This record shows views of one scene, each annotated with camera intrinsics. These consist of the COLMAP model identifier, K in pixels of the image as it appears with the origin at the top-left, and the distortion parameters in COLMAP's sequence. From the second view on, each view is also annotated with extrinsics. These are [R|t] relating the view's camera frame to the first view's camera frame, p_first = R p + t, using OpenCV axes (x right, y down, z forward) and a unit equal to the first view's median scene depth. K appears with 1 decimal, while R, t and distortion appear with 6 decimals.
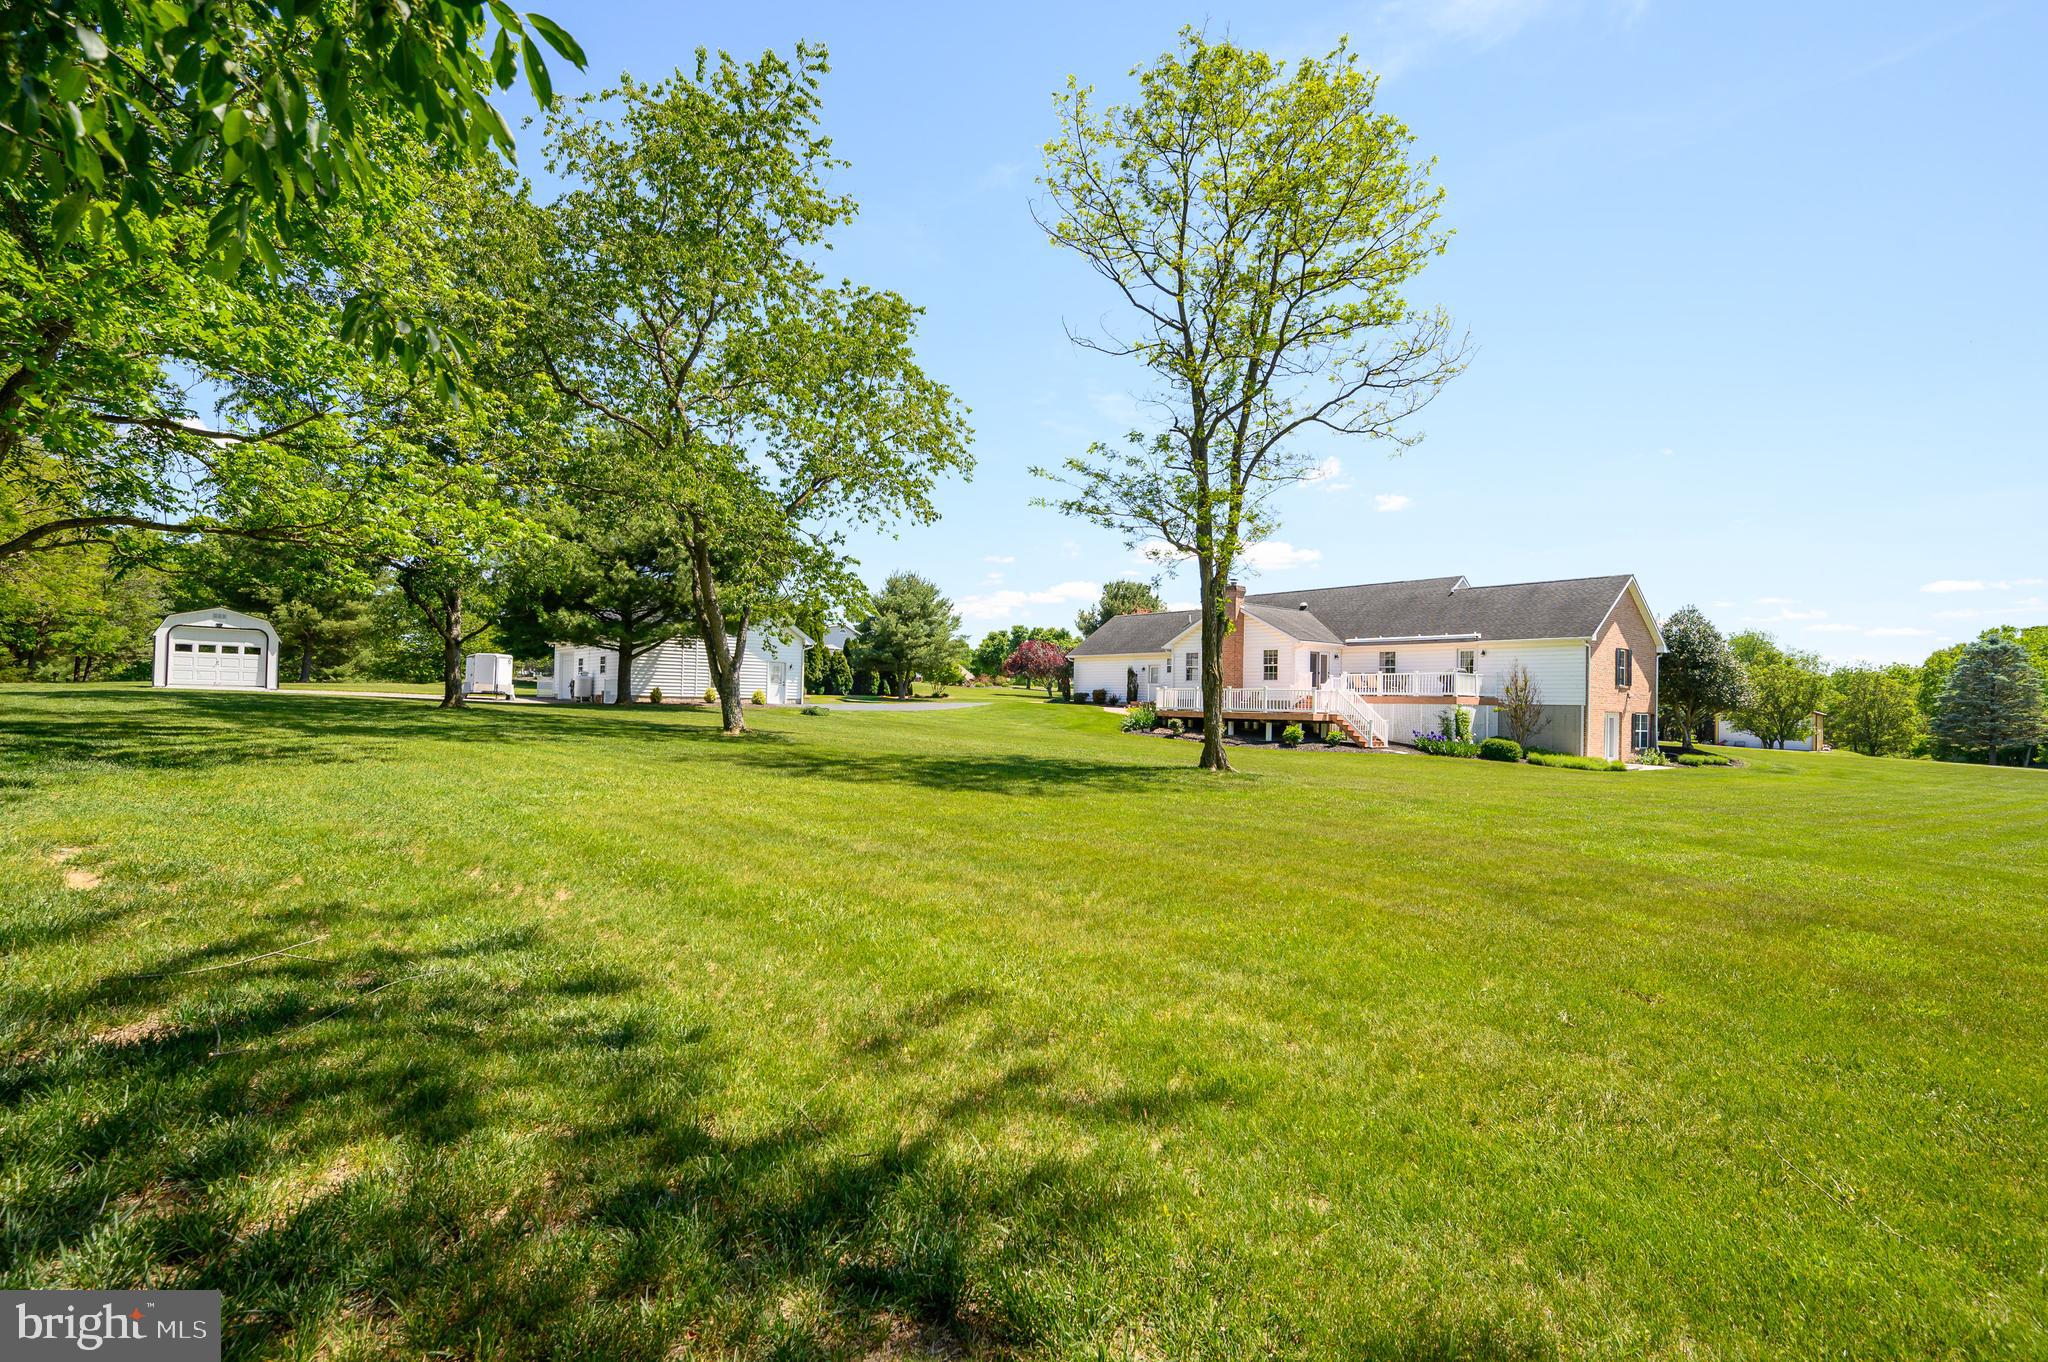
lens RADIAL K [[890.8, 0, 1023.8], [0, 890.8, 673.2], [0, 0, 1]] dist [0.002891, -0.002579]
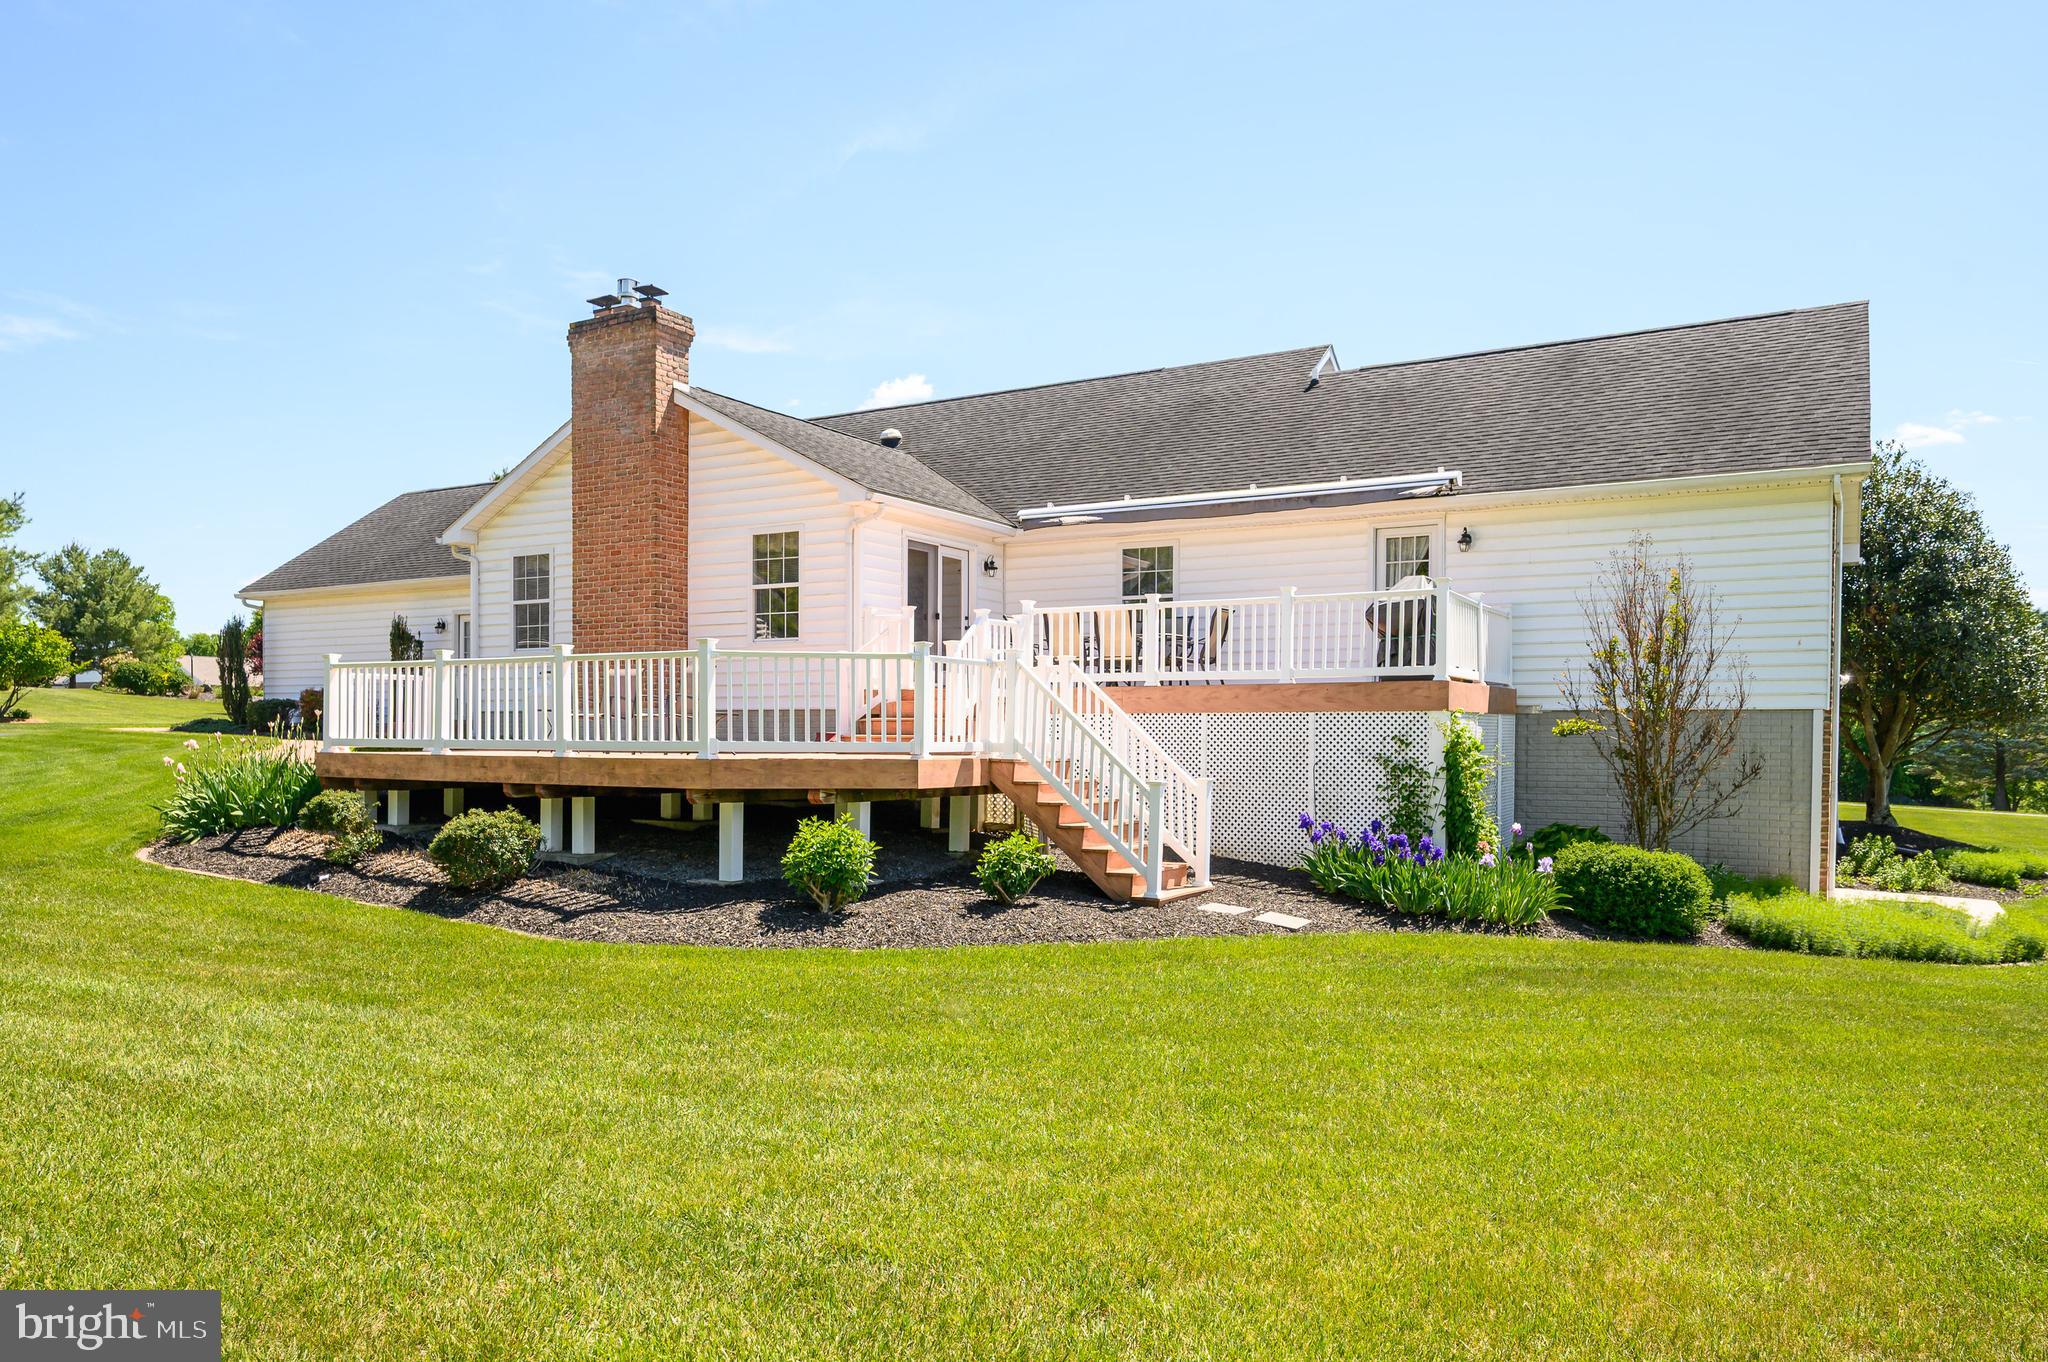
lens RADIAL K [[1348.2, 0, 984.8], [0, 1348.2, 739.3], [0, 0, 1]] dist [-0.004513, -0.003300]
pose [[0.935206, -0.016654, 0.353711, 0.200966], [0.002454, 0.999174, 0.040558, 0.024325], [-0.354095, -0.037063, 0.934475, 0.617077]]
